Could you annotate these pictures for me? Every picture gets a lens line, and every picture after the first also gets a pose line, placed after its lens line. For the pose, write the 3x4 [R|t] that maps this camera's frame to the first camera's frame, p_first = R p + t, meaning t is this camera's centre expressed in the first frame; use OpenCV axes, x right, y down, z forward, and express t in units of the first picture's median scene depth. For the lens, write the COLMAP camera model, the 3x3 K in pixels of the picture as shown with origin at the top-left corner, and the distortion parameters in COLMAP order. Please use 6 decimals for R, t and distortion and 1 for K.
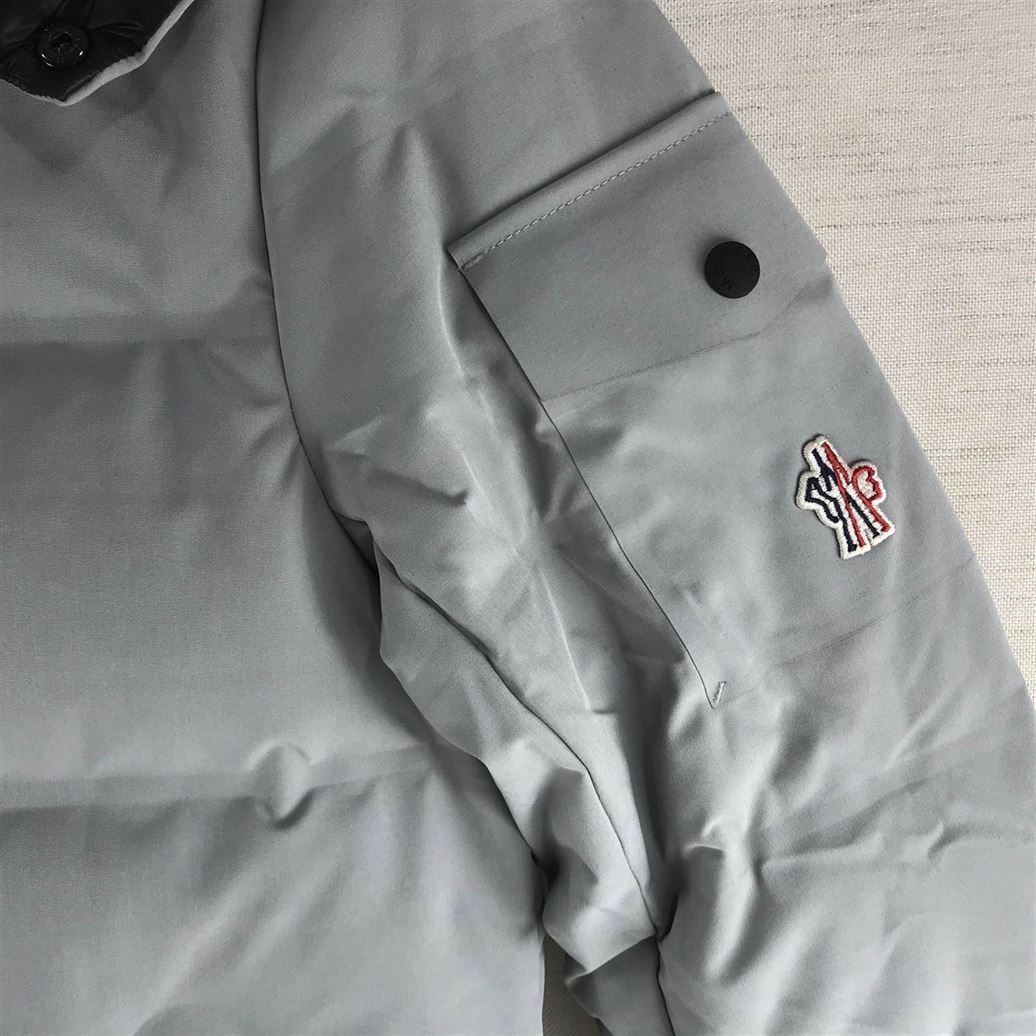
lens RADIAL K [[1192.1, 0, 512.9], [0, 1192.1, 509.2], [0, 0, 1]] dist [0.026735, 0.000000]
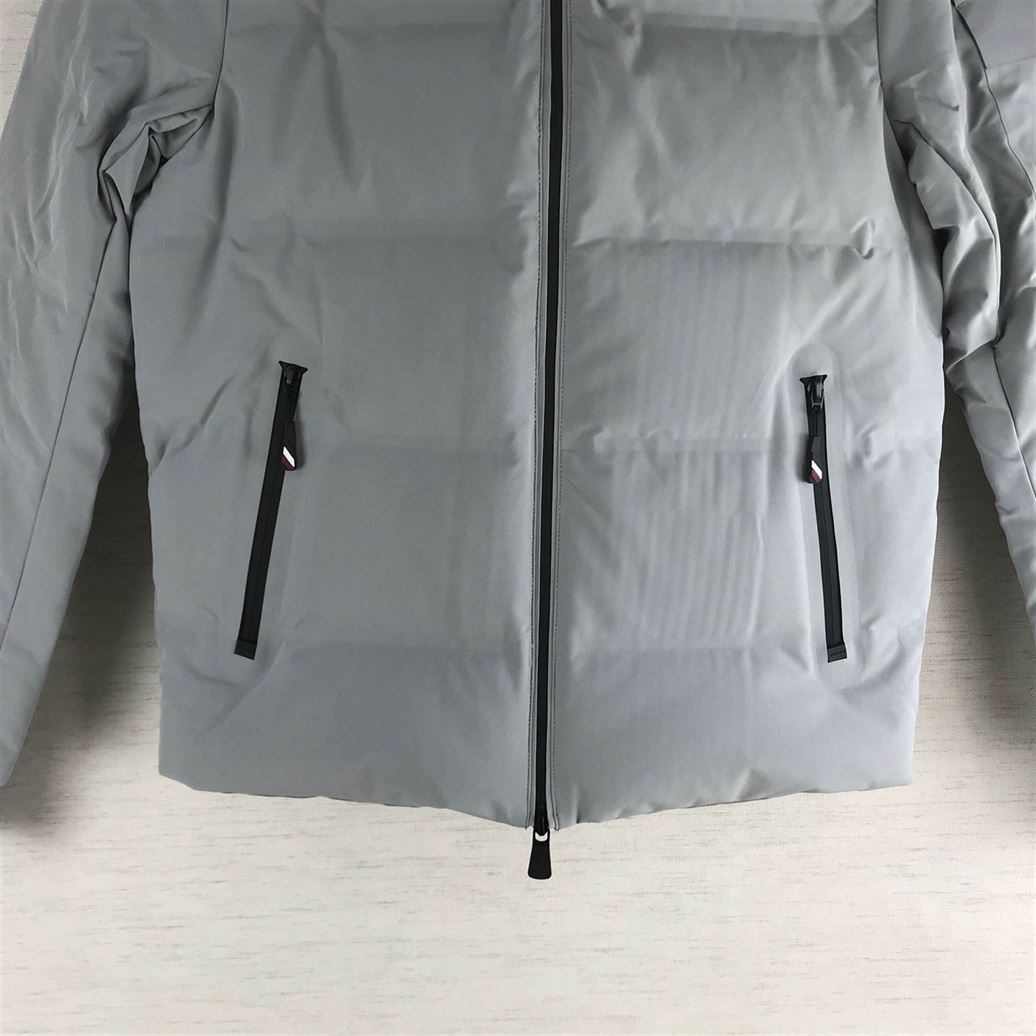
lens RADIAL K [[1192.1, 0, 521.1], [0, 1192.1, 513.4], [0, 0, 1]] dist [0.026735, 0.000000]
pose [[0.992894, 0.009741, 0.118606, -1.112889], [-0.013828, 0.999337, 0.033687, 0.685558], [-0.118199, -0.035088, 0.992370, -1.195318]]
